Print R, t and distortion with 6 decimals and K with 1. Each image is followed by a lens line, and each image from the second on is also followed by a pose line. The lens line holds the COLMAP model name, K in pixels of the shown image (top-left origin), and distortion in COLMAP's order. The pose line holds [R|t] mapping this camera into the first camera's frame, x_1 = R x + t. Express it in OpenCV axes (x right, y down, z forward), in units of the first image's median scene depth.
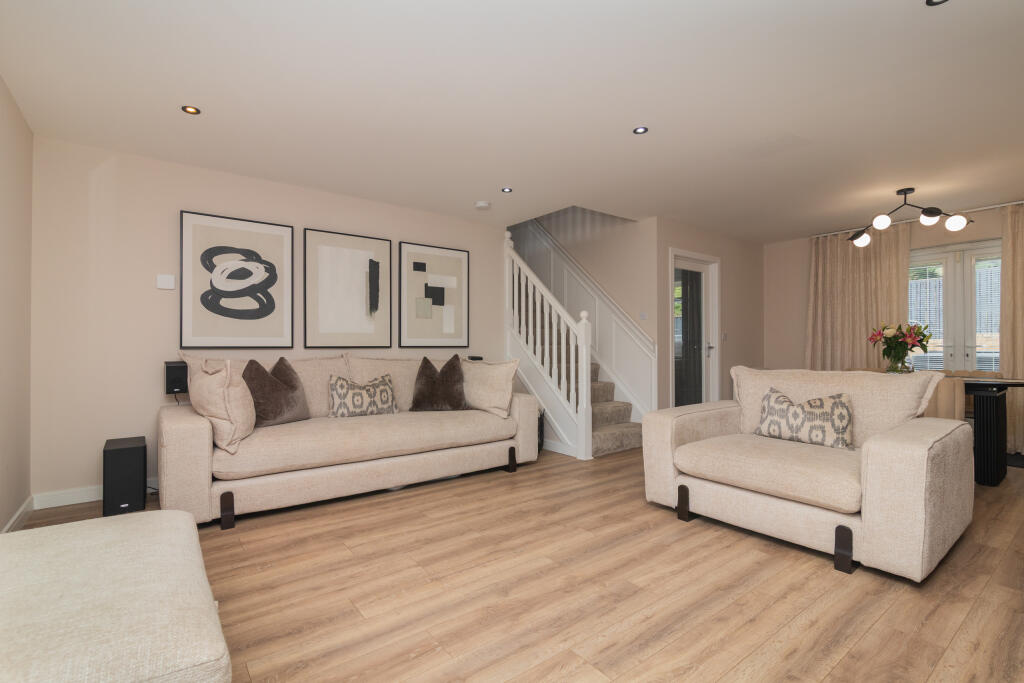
lens RADIAL K [[474.1, 0, 508.8], [0, 474.1, 343.7], [0, 0, 1]] dist [-0.000571, 0.000125]
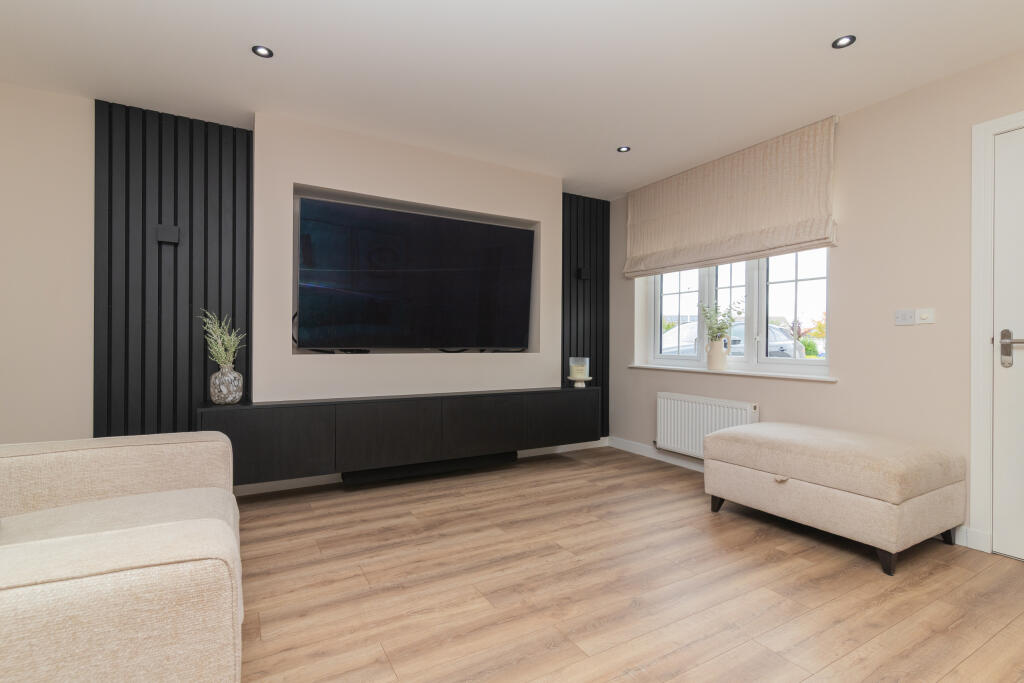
lens RADIAL K [[474.1, 0, 508.8], [0, 474.1, 343.7], [0, 0, 1]] dist [-0.000571, 0.000125]
pose [[-0.991309, -0.003809, 0.131495, 0.124253], [-0.004530, 0.999976, -0.005188, 0.038161], [-0.131472, -0.005738, -0.991303, 2.055710]]
